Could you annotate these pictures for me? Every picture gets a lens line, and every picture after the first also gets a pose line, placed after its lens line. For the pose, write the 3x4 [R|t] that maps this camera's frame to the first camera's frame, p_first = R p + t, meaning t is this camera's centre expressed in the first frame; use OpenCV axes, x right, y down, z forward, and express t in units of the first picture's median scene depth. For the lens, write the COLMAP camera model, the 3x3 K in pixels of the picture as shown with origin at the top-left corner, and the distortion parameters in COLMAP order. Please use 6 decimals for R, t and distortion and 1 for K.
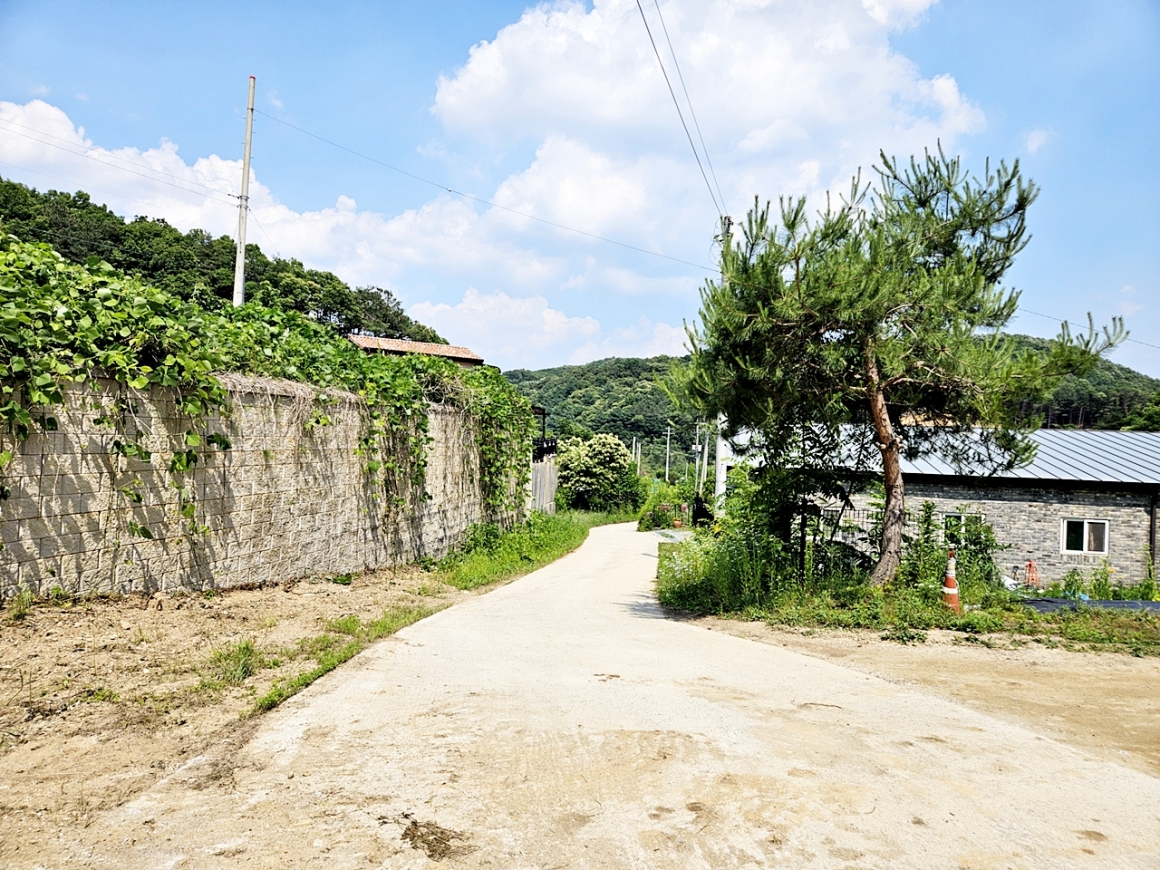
lens RADIAL K [[777.4, 0, 567.3], [0, 777.4, 434.2], [0, 0, 1]] dist [0.116916, -0.085166]
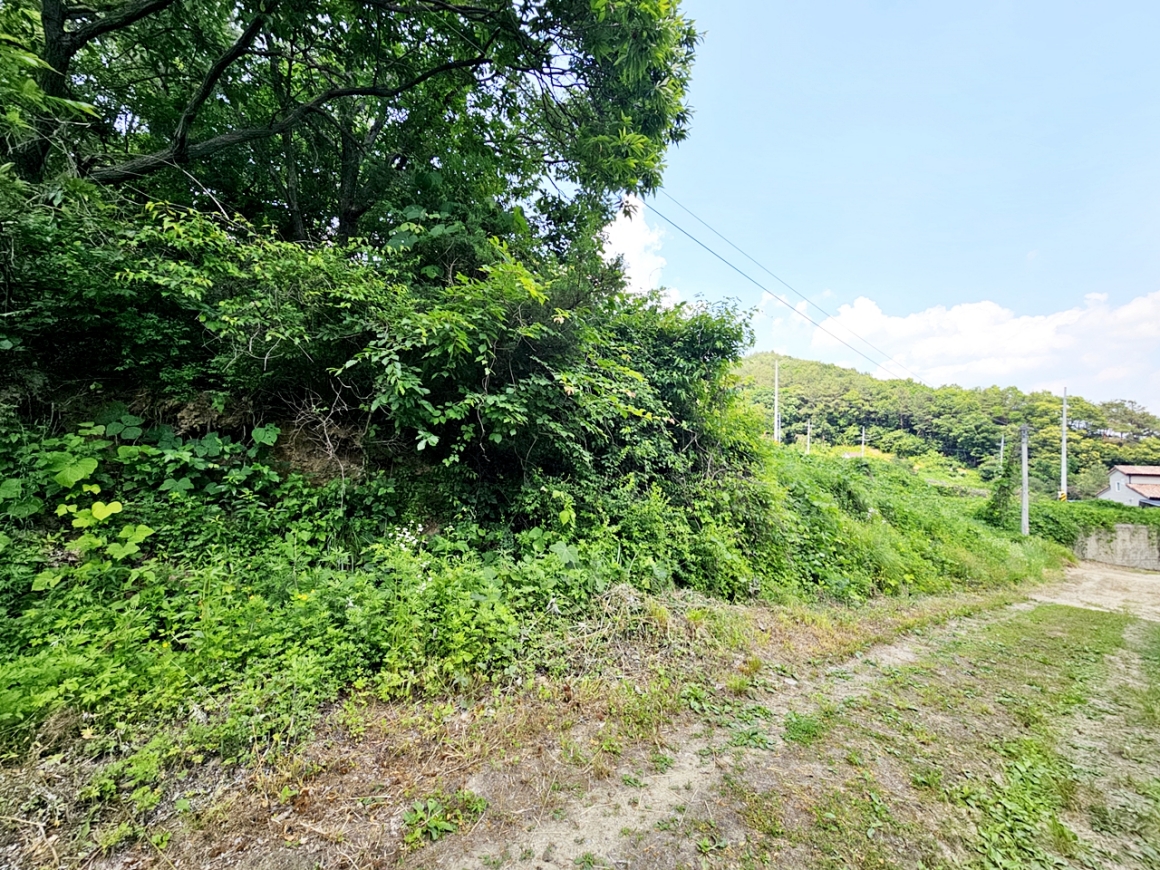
lens RADIAL K [[481.0, 0, 578.2], [0, 481.0, 433.8], [0, 0, 1]] dist [0.018874, 0.000503]
pose [[0.482386, -0.074449, -0.872789, 0.143349], [-0.014981, 0.995535, -0.093199, -0.060819], [0.875831, 0.058034, 0.479116, -0.722104]]
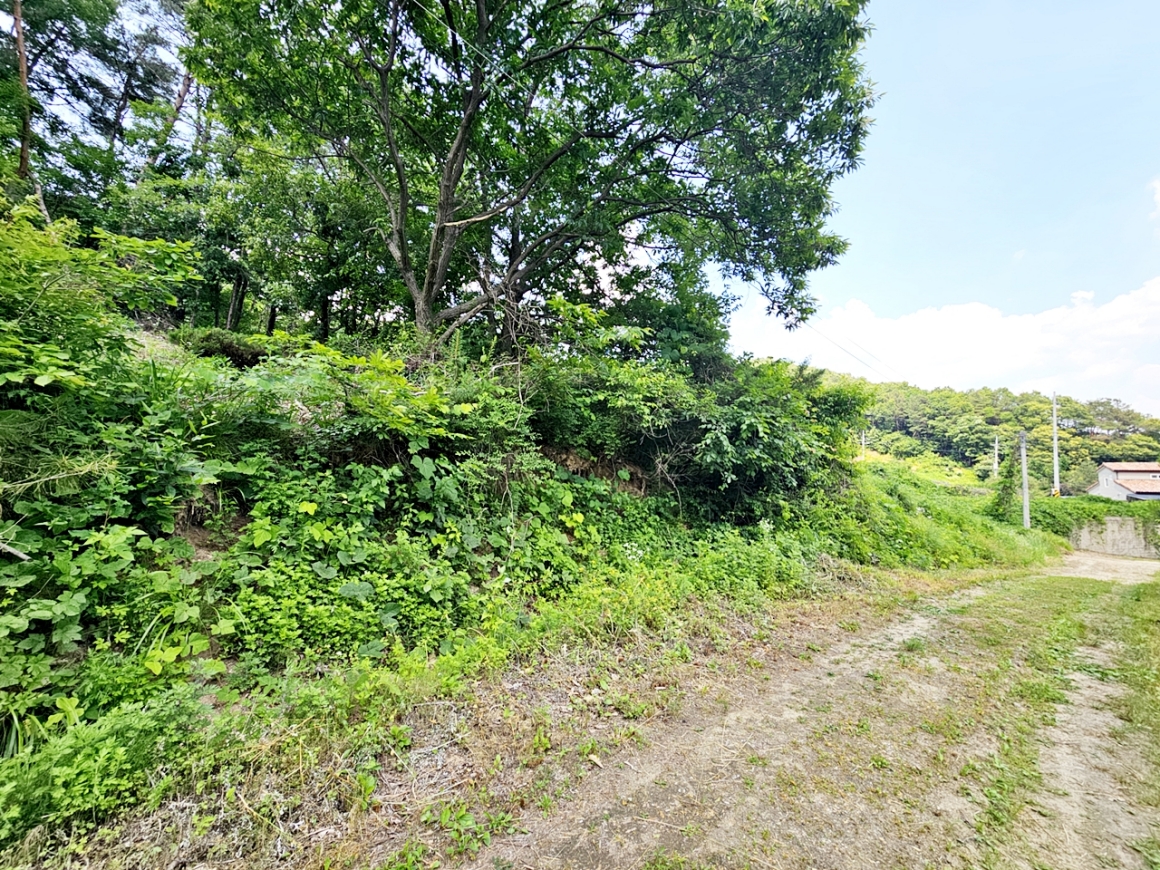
lens RADIAL K [[481.0, 0, 578.2], [0, 481.0, 433.8], [0, 0, 1]] dist [0.018874, 0.000503]
pose [[0.489849, -0.101032, -0.865933, 0.167504], [0.010609, 0.993880, -0.109958, -0.063591], [0.871743, 0.044676, 0.487923, -0.812750]]
